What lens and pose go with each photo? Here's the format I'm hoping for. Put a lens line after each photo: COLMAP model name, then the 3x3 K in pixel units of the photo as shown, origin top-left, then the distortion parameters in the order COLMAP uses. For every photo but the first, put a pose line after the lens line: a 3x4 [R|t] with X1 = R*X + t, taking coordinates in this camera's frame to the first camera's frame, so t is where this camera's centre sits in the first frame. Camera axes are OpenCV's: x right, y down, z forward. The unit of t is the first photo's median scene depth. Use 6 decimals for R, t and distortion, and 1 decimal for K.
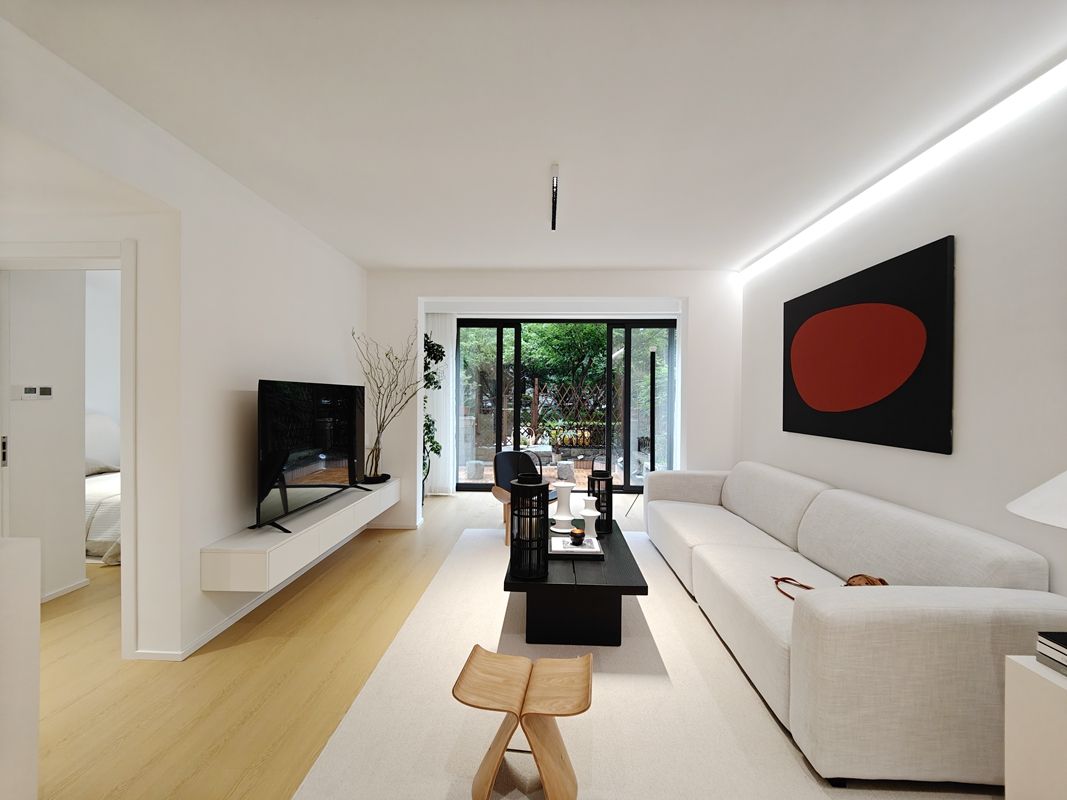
lens RADIAL K [[462.9, 0, 533.5], [0, 462.9, 400.0], [0, 0, 1]] dist [0.021211, -0.000304]
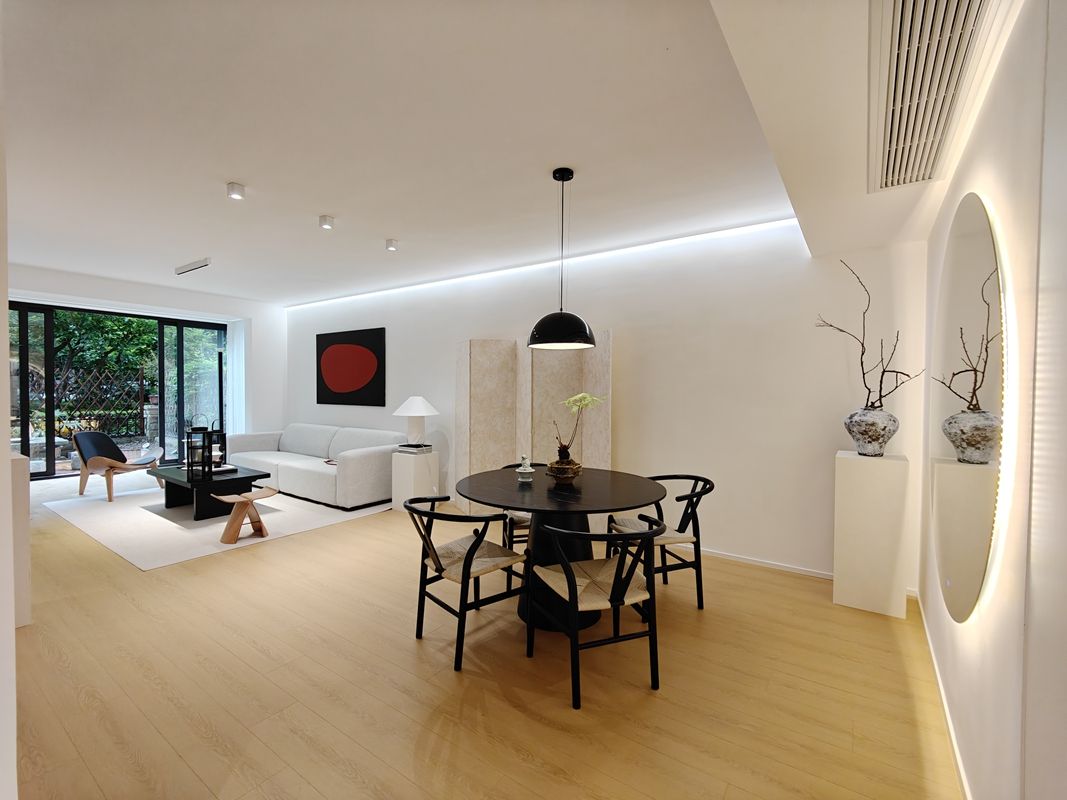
lens RADIAL K [[463.4, 0, 533.5], [0, 463.4, 400.0], [0, 0, 1]] dist [0.025710, -0.022941]
pose [[0.538239, -0.013232, 0.842688, -0.592807], [-0.003436, 0.999834, 0.017894, 0.015010], [-0.842785, -0.012527, 0.538105, -0.764823]]
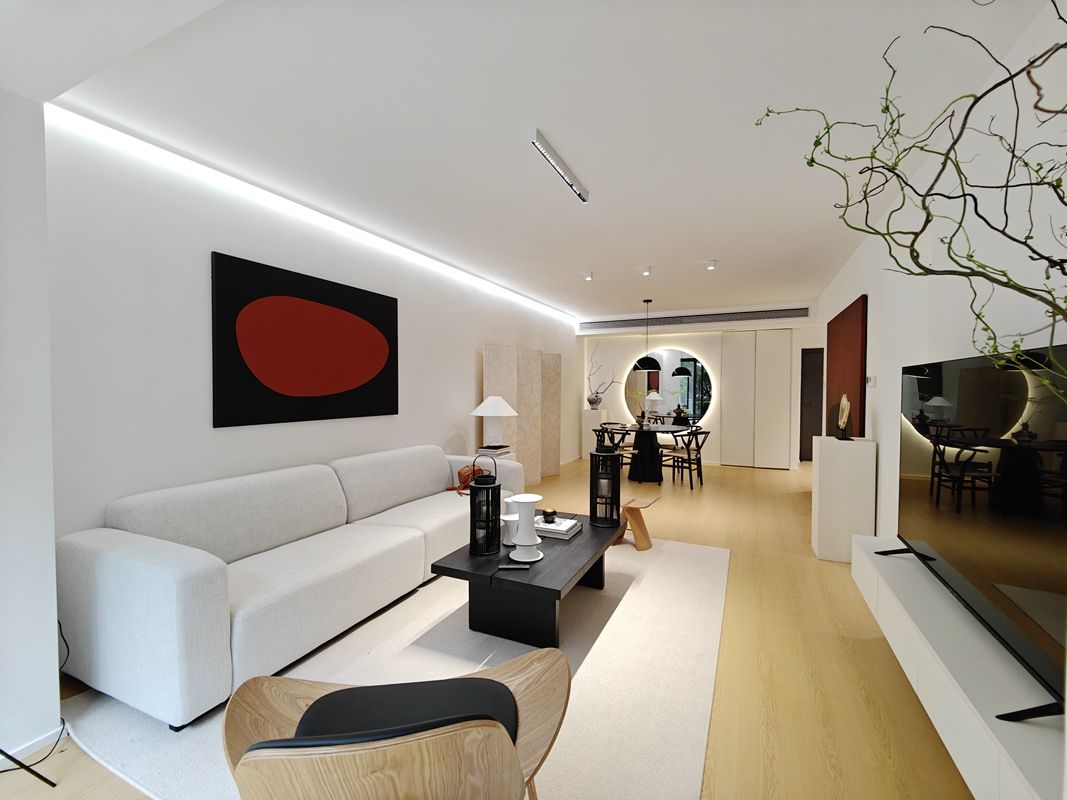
lens RADIAL K [[462.9, 0, 533.5], [0, 462.9, 400.0], [0, 0, 1]] dist [0.021211, -0.000304]
pose [[-0.918240, -0.019771, 0.395531, -0.230684], [-0.006442, 0.999367, 0.035000, -0.006345], [-0.395972, 0.029591, -0.917785, 1.582705]]
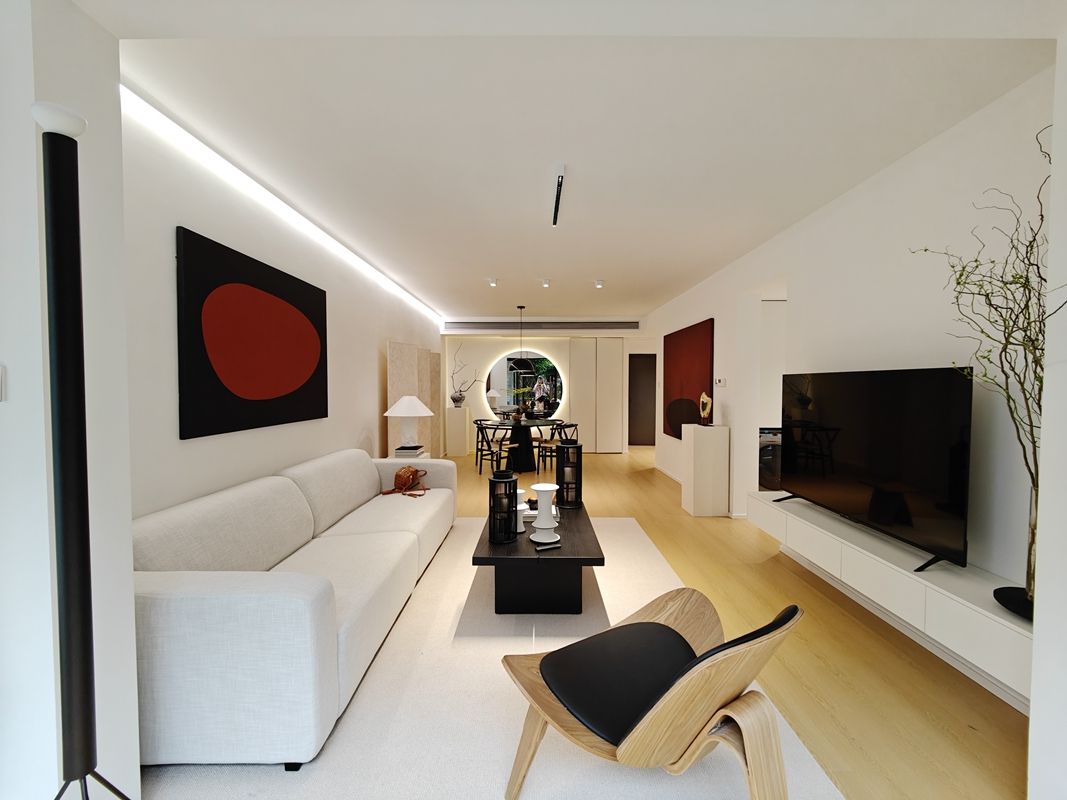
lens RADIAL K [[462.9, 0, 533.5], [0, 462.9, 400.0], [0, 0, 1]] dist [0.021211, -0.000304]
pose [[-0.999683, -0.006978, -0.024177, 0.099796], [-0.007911, 0.999219, 0.038706, -0.012863], [0.023888, 0.038885, -0.998958, 1.735833]]
